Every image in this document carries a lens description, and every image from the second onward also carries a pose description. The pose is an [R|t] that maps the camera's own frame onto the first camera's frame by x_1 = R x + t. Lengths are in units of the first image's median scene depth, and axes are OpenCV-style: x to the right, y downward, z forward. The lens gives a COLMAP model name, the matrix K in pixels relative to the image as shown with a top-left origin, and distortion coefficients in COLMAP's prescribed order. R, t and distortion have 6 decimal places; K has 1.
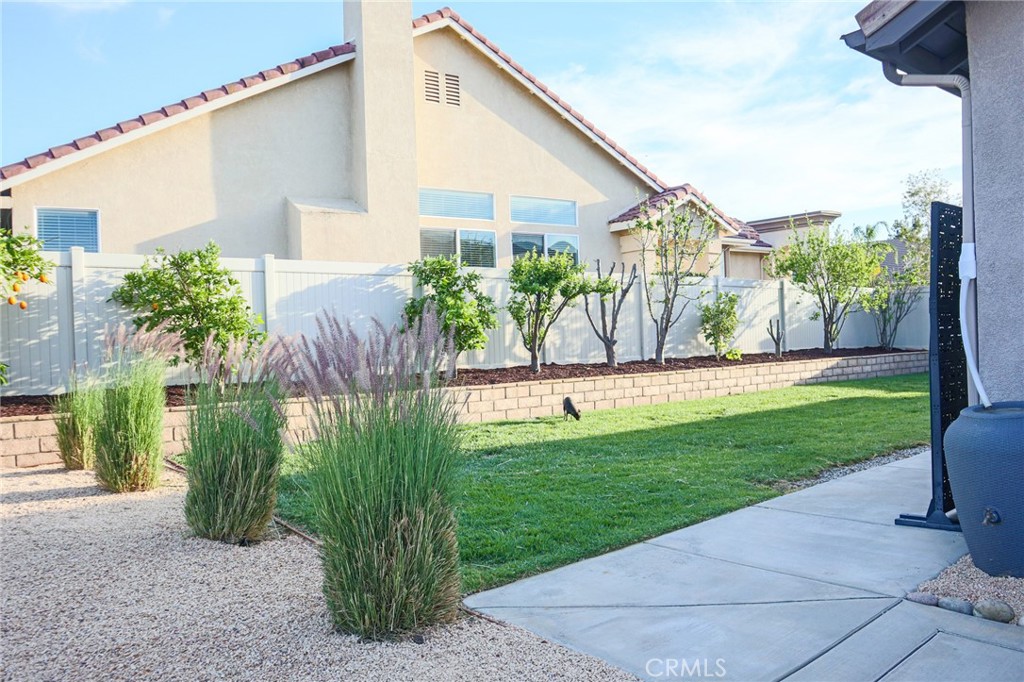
lens RADIAL K [[793.0, 0, 512.0], [0, 793.0, 341.0], [0, 0, 1]] dist [-0.114160, 0.069737]
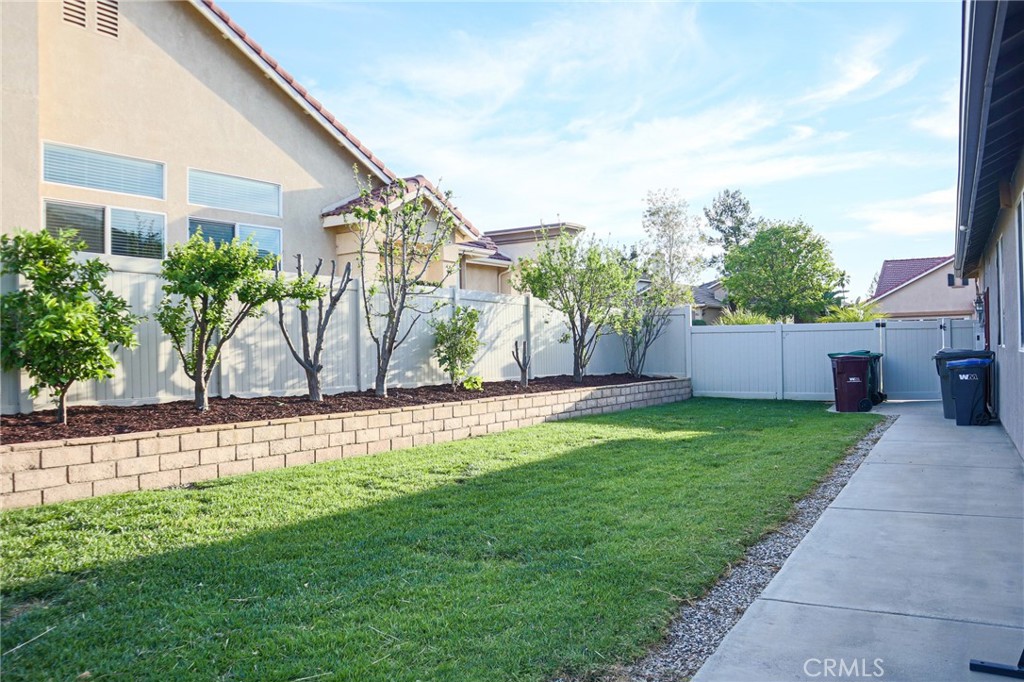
lens RADIAL K [[793.0, 0, 512.0], [0, 793.0, 341.0], [0, 0, 1]] dist [-0.114160, 0.069737]
pose [[0.941531, 0.020800, 0.336284, 0.047845], [-0.012667, 0.999572, -0.026361, -0.005874], [-0.336689, 0.020560, 0.941392, 0.233614]]
